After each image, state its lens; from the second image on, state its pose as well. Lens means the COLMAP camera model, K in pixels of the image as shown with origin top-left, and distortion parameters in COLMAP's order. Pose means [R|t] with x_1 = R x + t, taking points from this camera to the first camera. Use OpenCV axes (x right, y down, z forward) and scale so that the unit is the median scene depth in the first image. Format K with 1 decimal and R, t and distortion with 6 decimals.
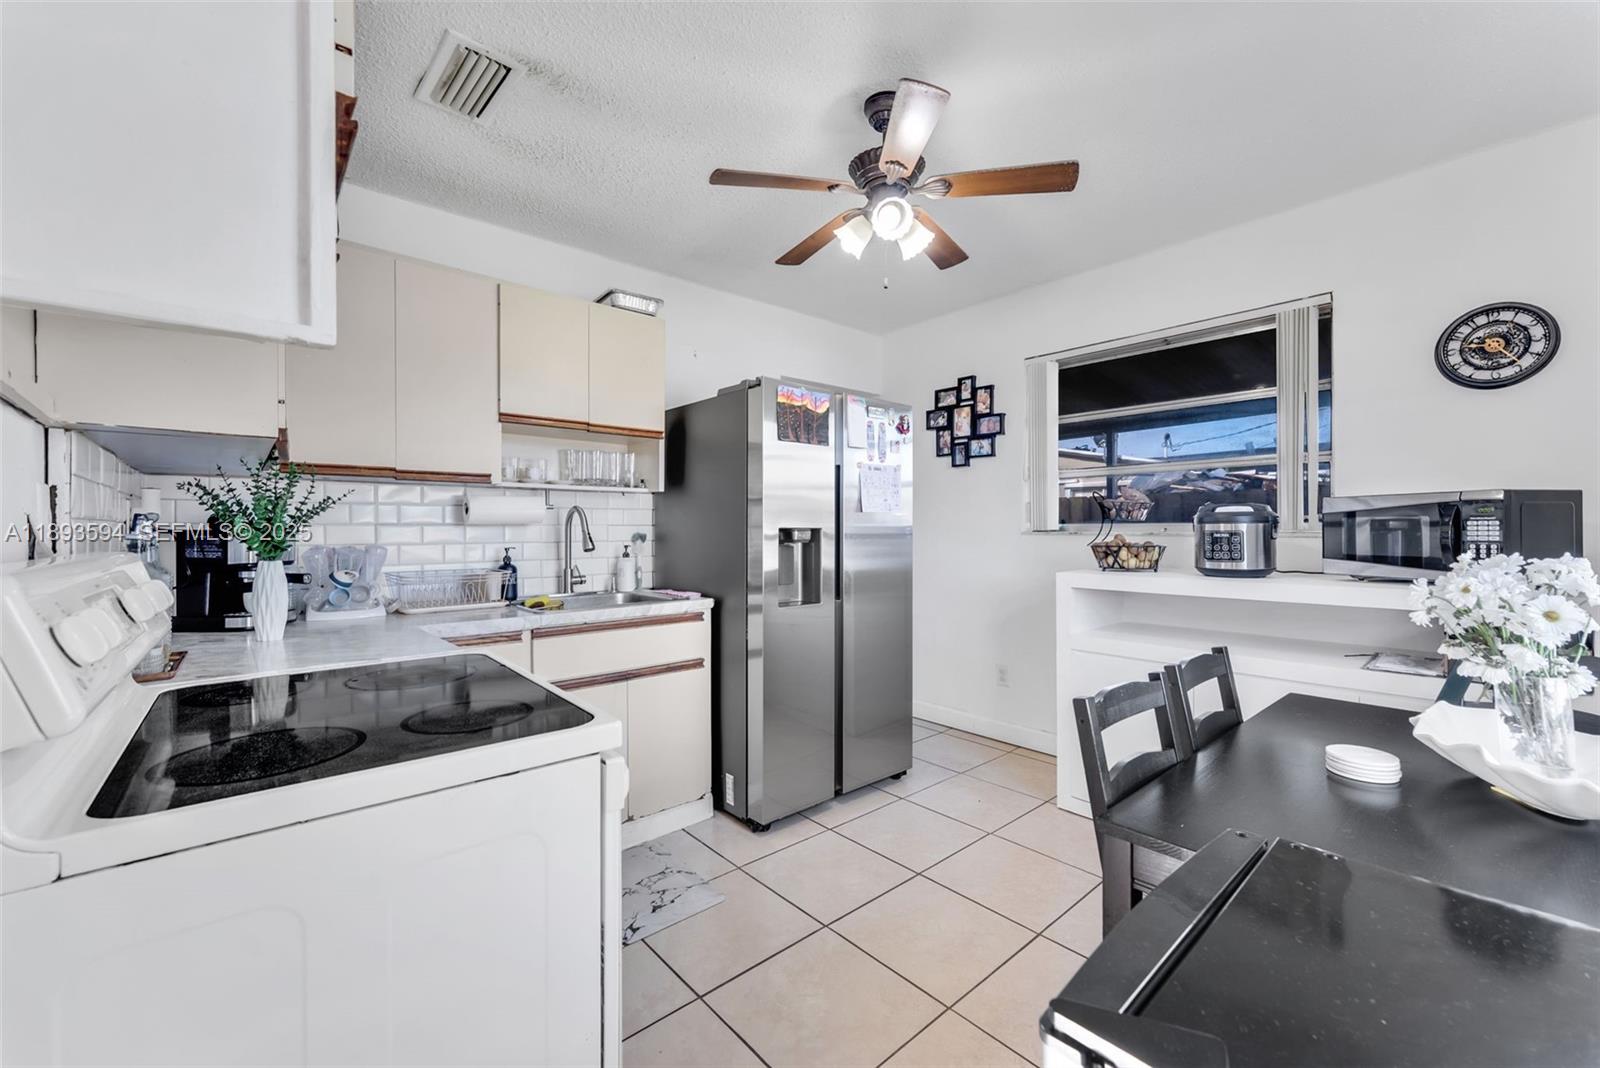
lens RADIAL K [[649.7, 0, 797.5], [0, 649.7, 534.2], [0, 0, 1]] dist [0.002259, 0.000328]
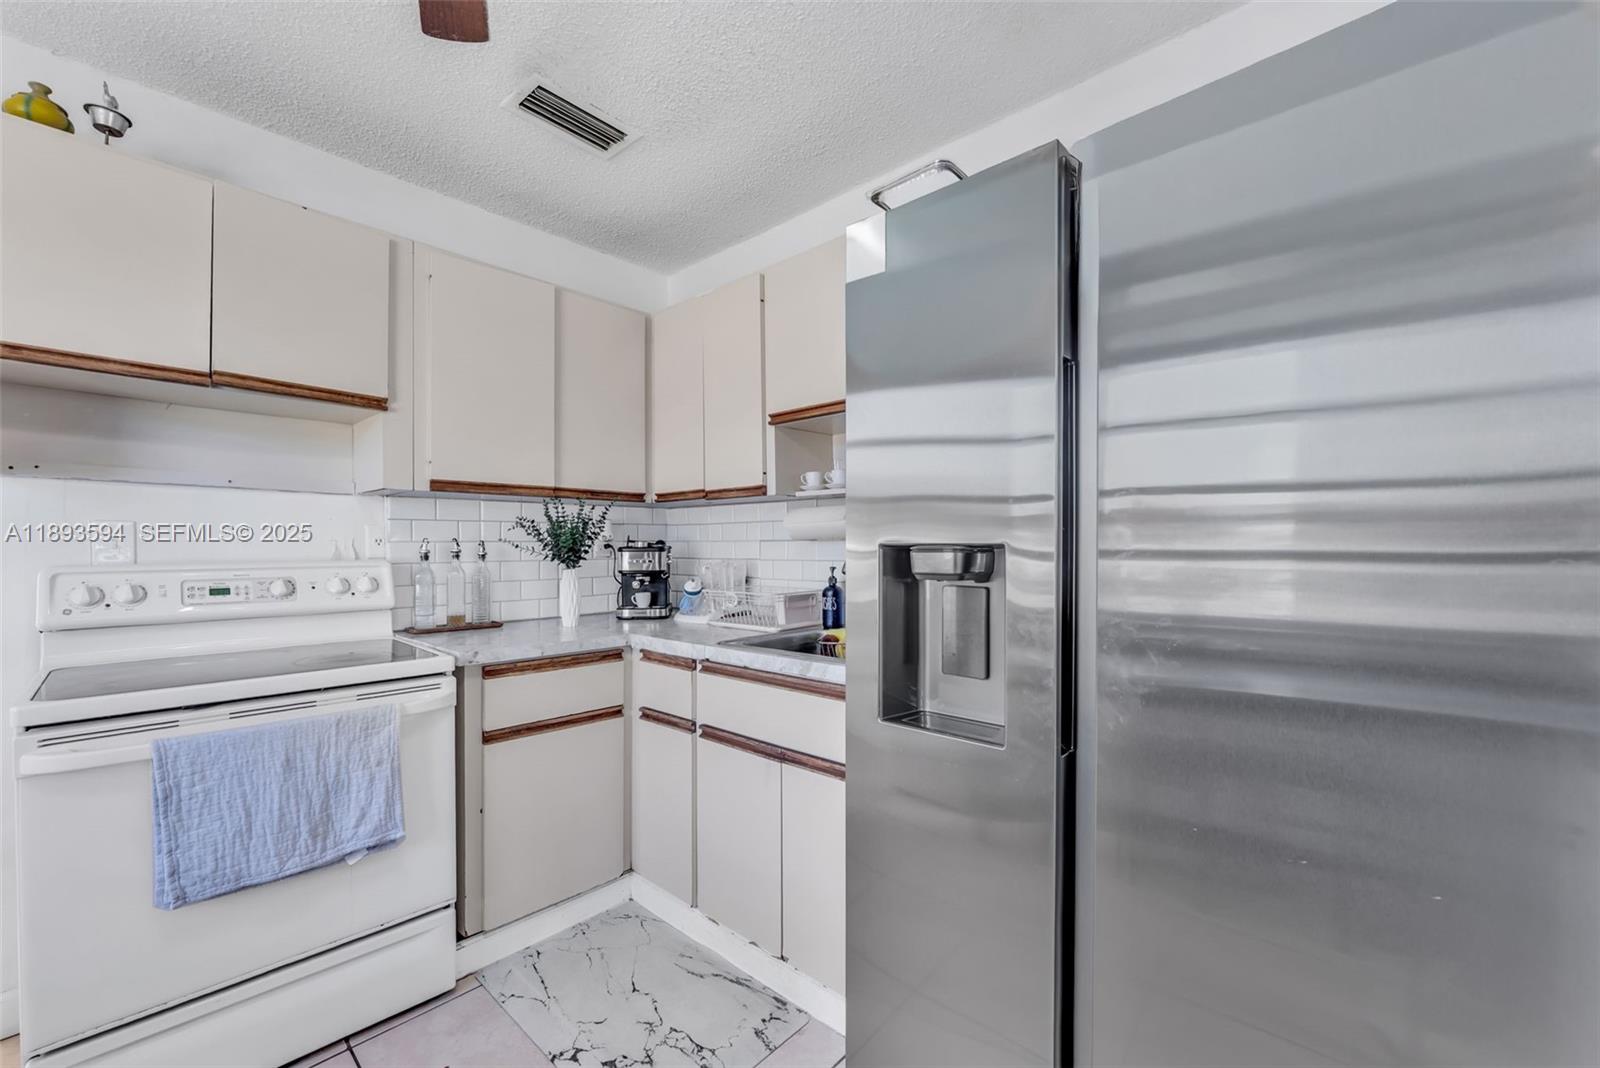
lens RADIAL K [[649.7, 0, 797.1], [0, 649.7, 542.8], [0, 0, 1]] dist [0.002259, 0.000328]
pose [[0.071722, 0.001825, -0.997423, 0.445135], [0.003026, 0.999993, 0.002047, -0.014034], [0.997420, -0.003165, 0.071716, 0.972389]]
